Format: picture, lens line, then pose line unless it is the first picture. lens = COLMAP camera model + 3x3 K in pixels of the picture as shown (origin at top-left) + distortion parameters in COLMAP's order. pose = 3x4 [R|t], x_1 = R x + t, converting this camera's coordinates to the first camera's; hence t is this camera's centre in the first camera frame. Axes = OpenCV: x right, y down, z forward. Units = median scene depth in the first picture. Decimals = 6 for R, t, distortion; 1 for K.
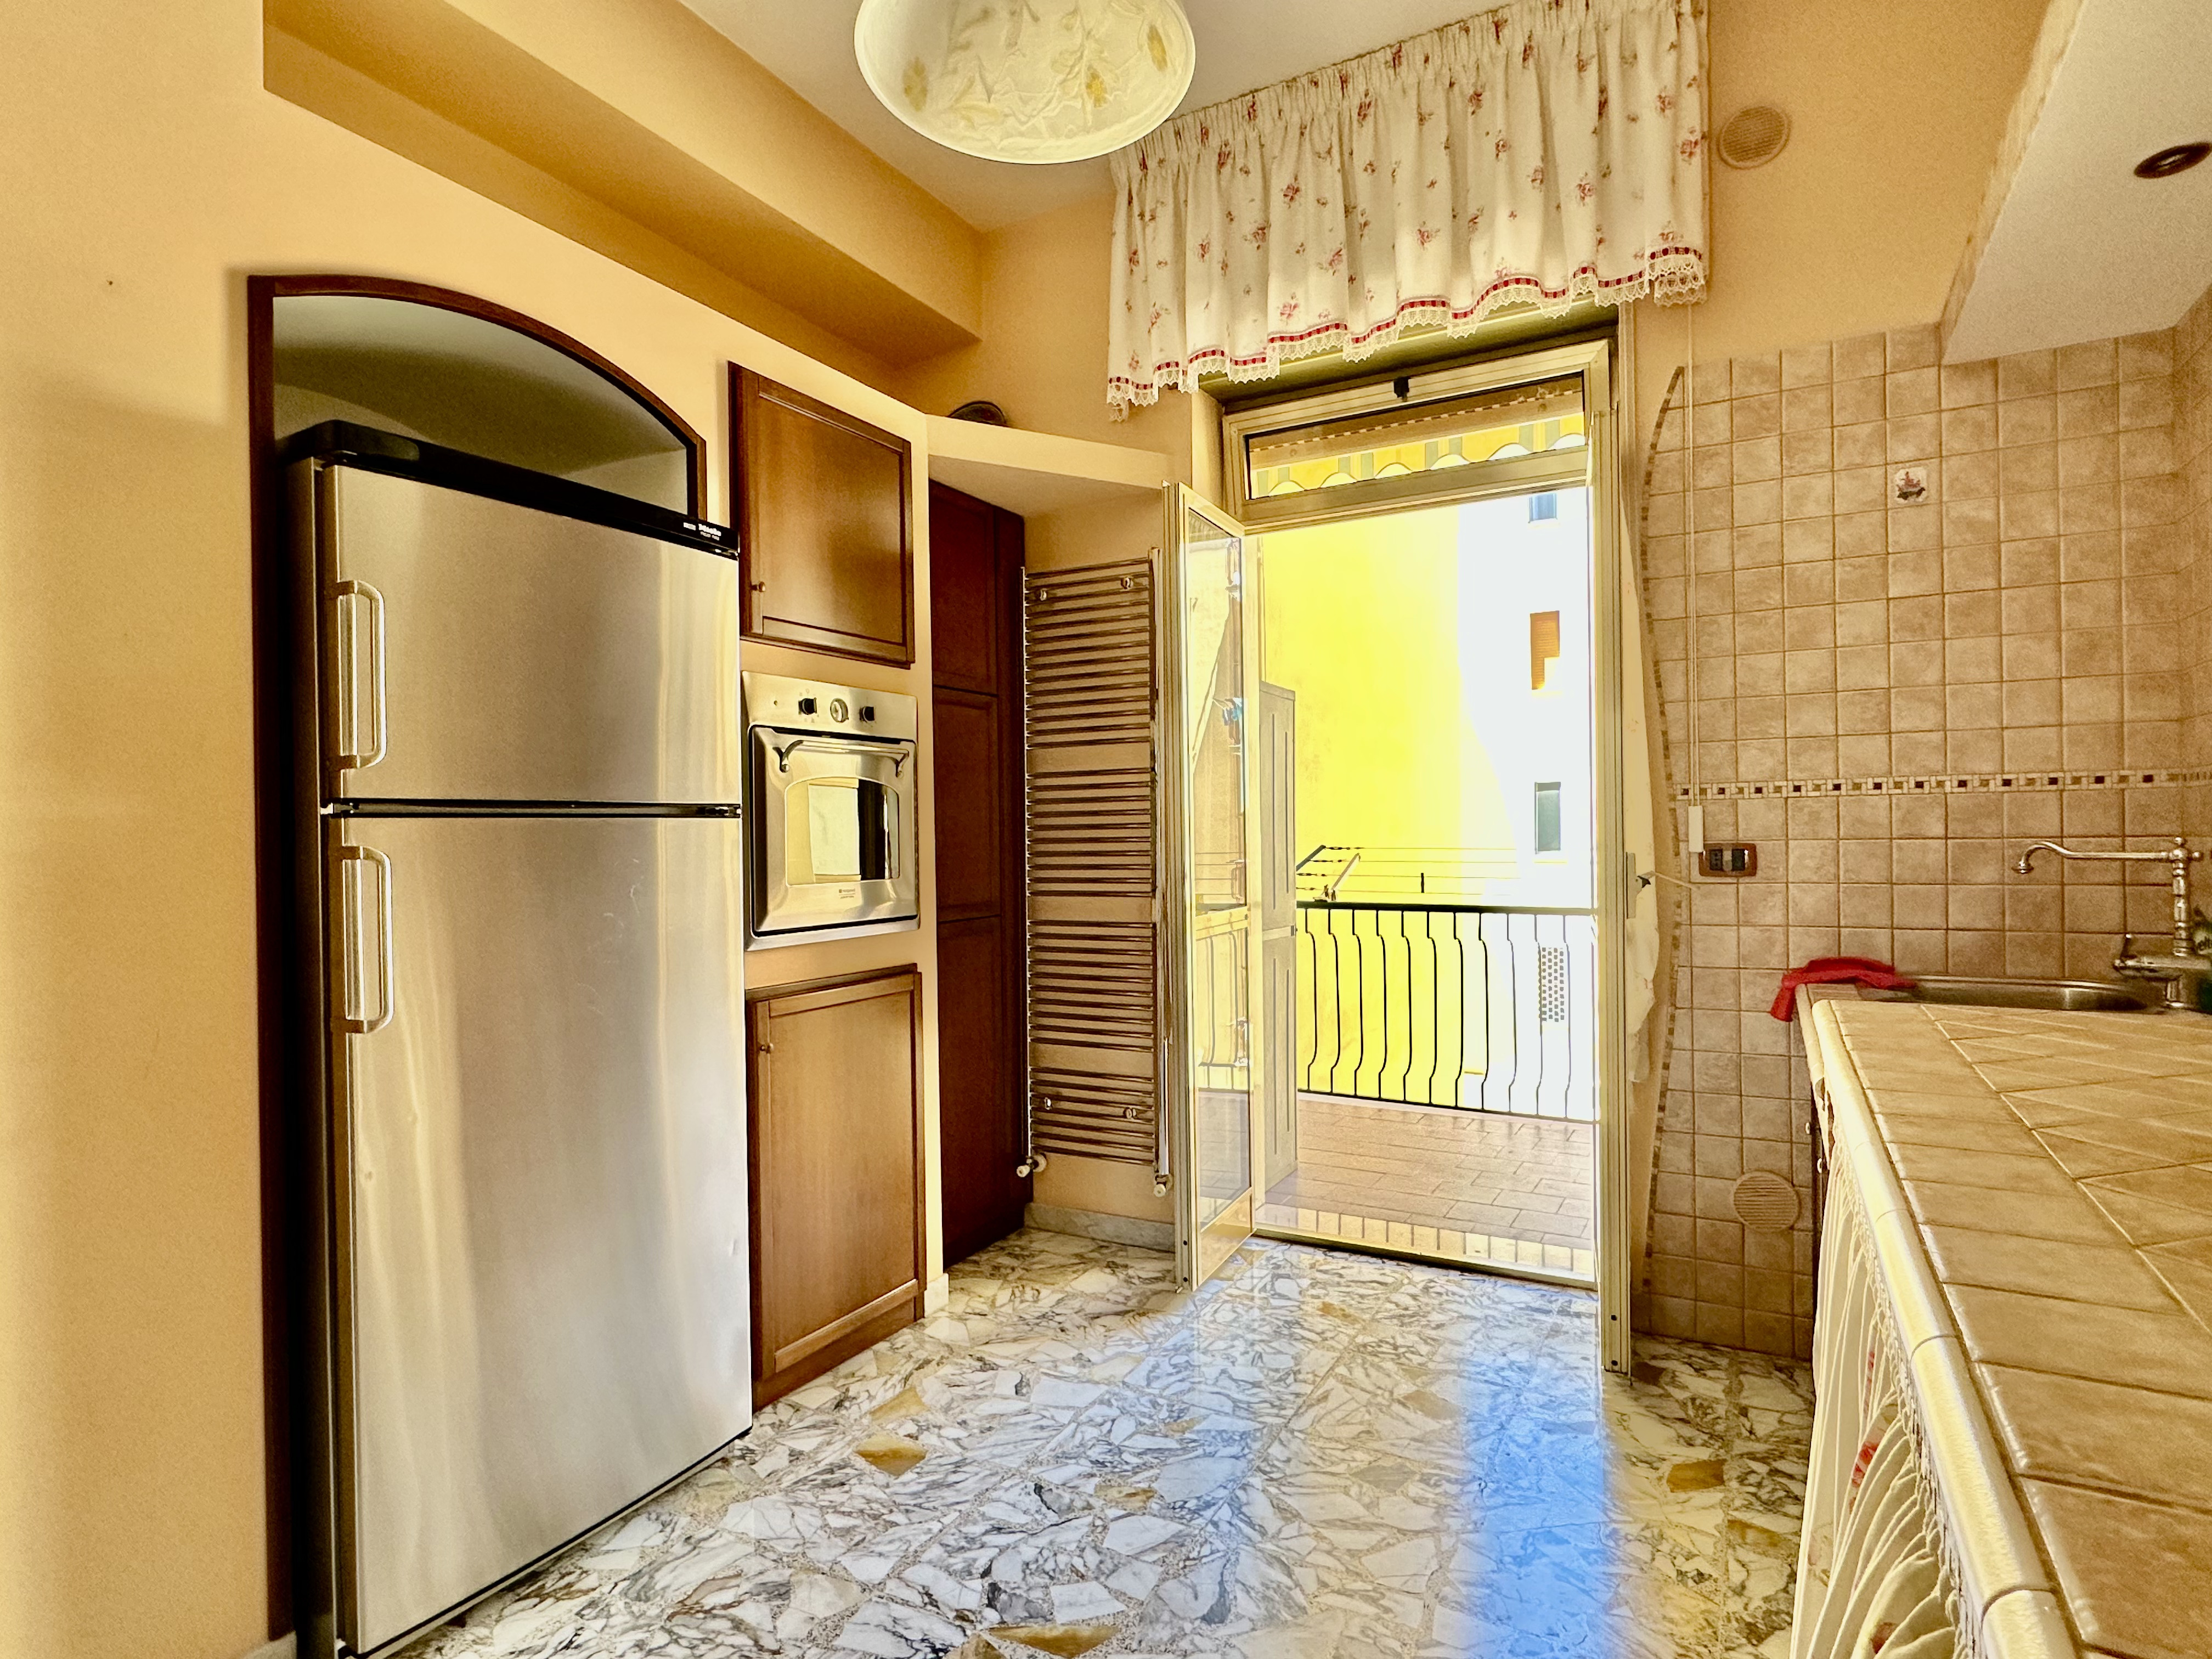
lens RADIAL K [[1167.8, 0, 1106.0], [0, 1167.8, 829.5], [0, 0, 1]] dist [-0.003046, -0.000483]
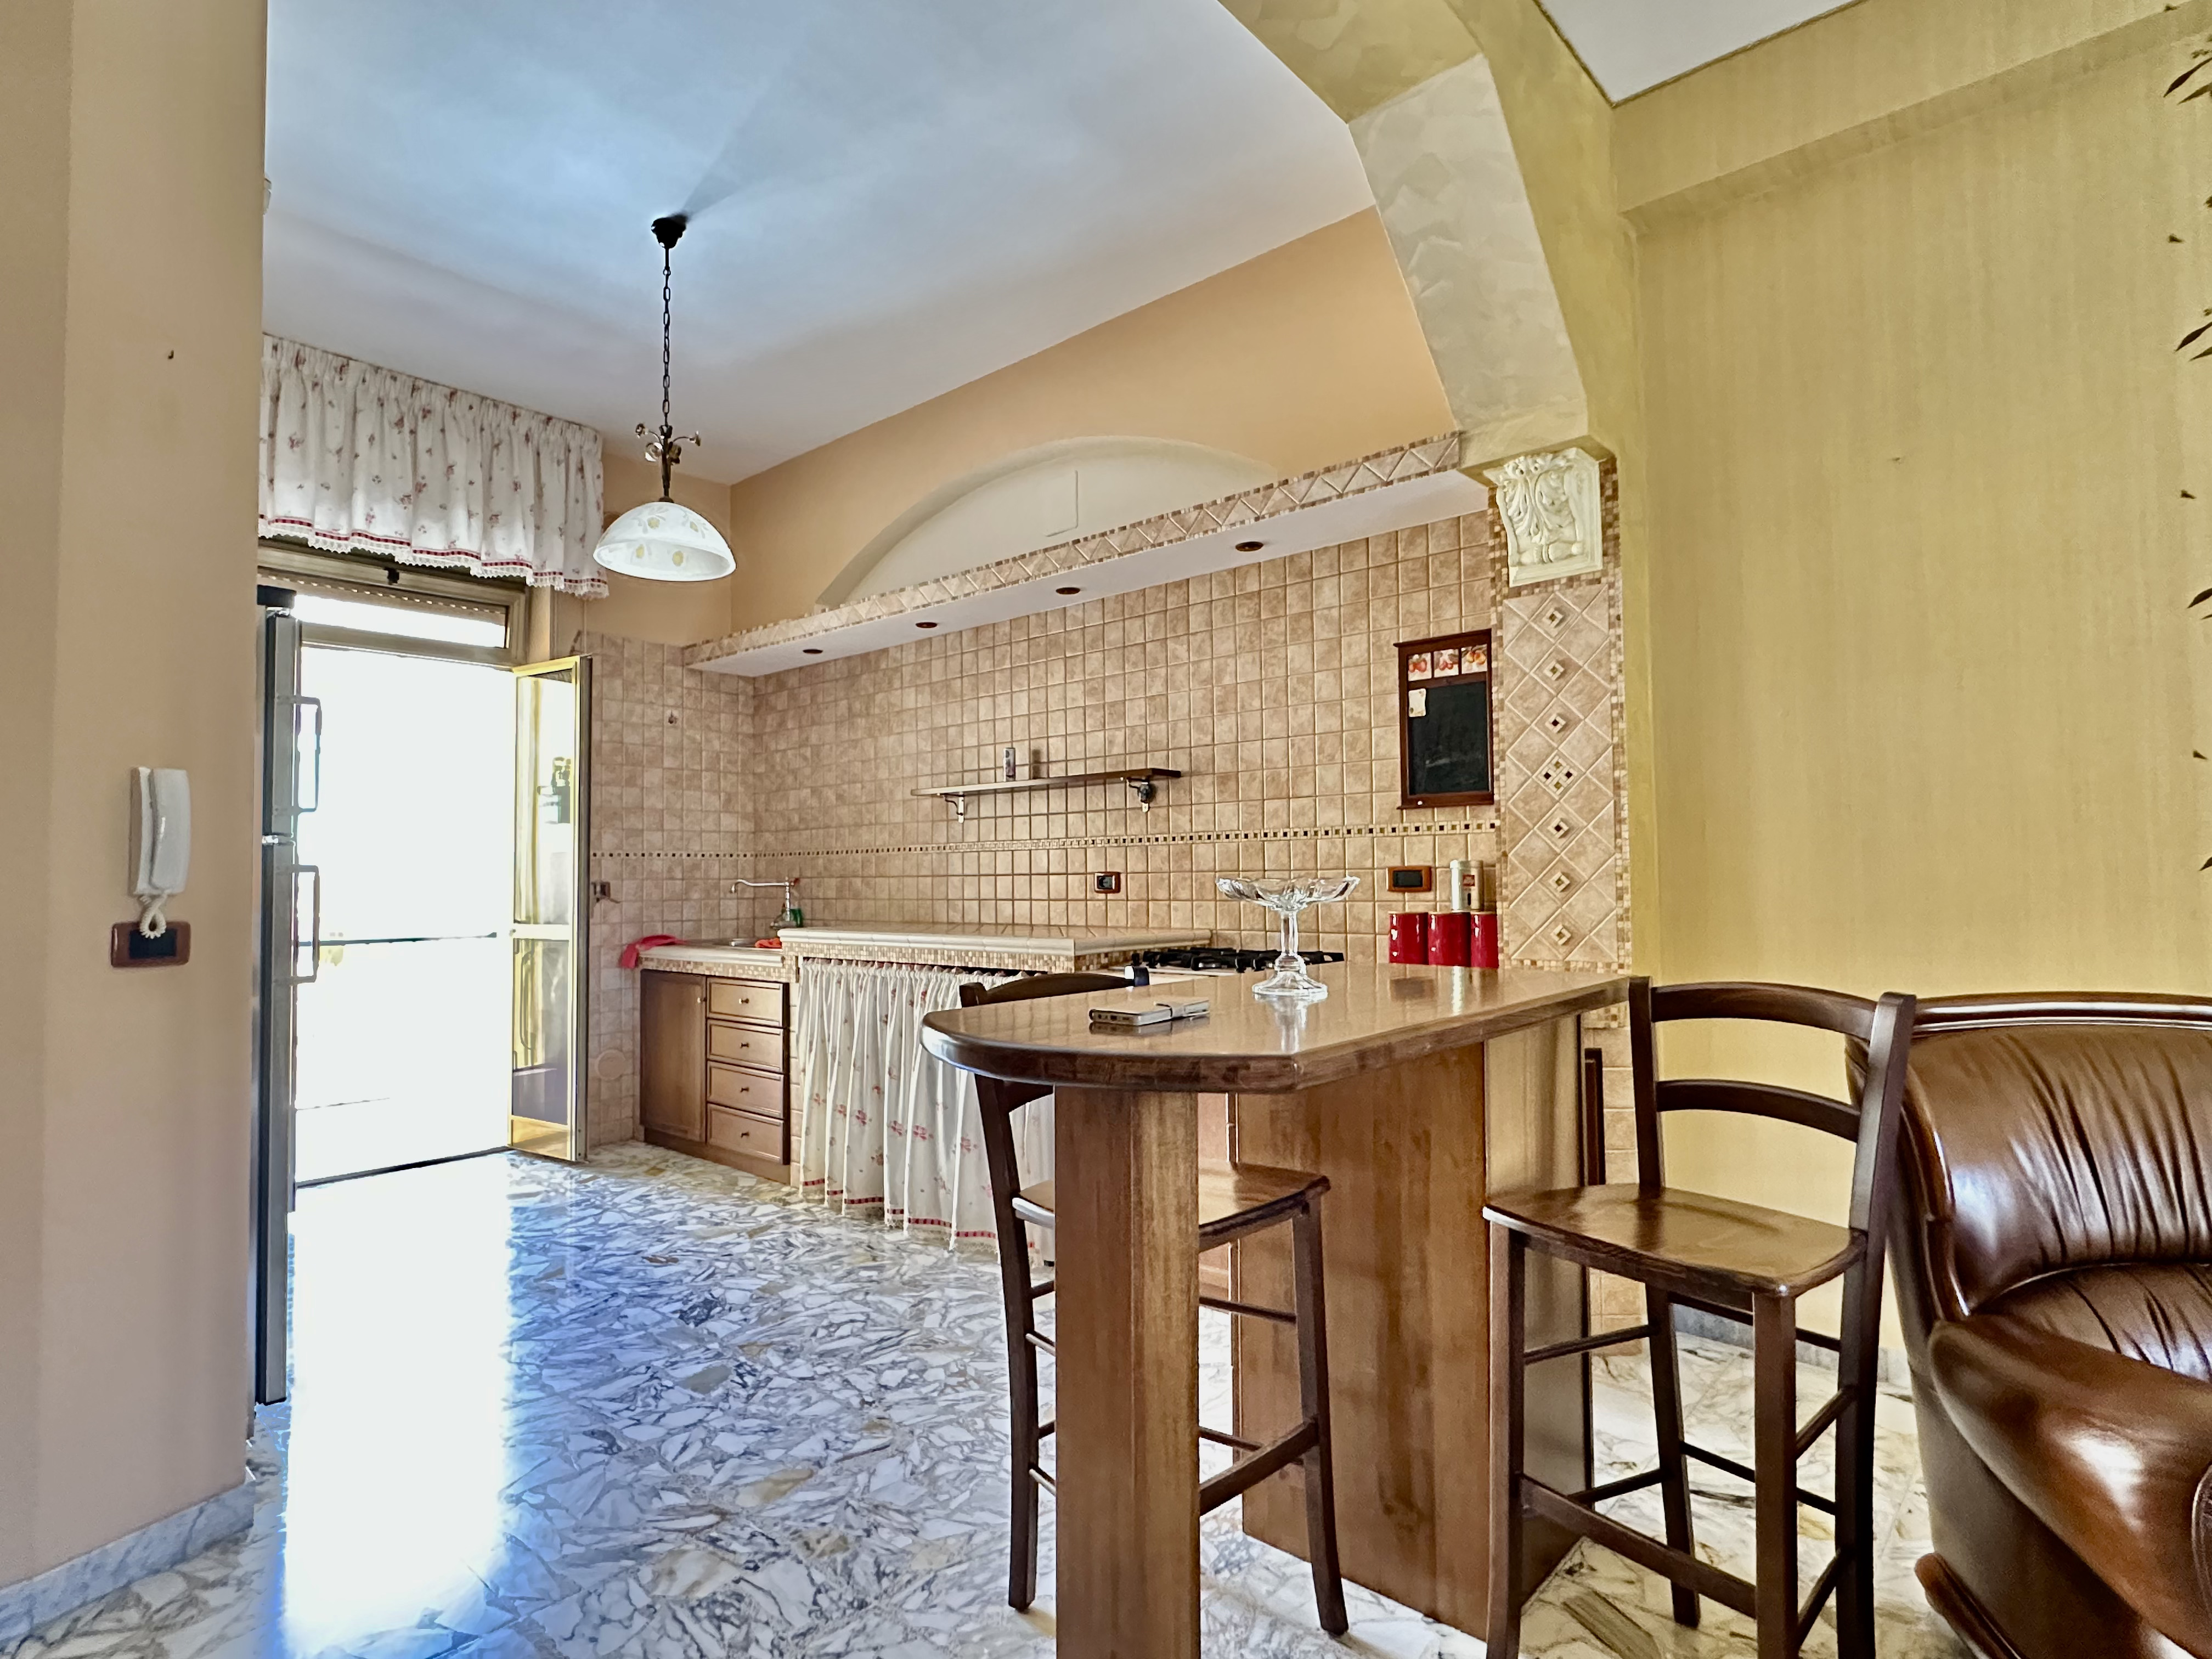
lens RADIAL K [[1158.3, 0, 1106.0], [0, 1158.3, 829.5], [0, 0, 1]] dist [-0.004636, 0.000670]
pose [[0.212149, 0.052218, 0.975841, -1.183178], [0.006784, 0.998469, -0.054904, 0.036205], [-0.977214, 0.018268, 0.211470, -0.234040]]
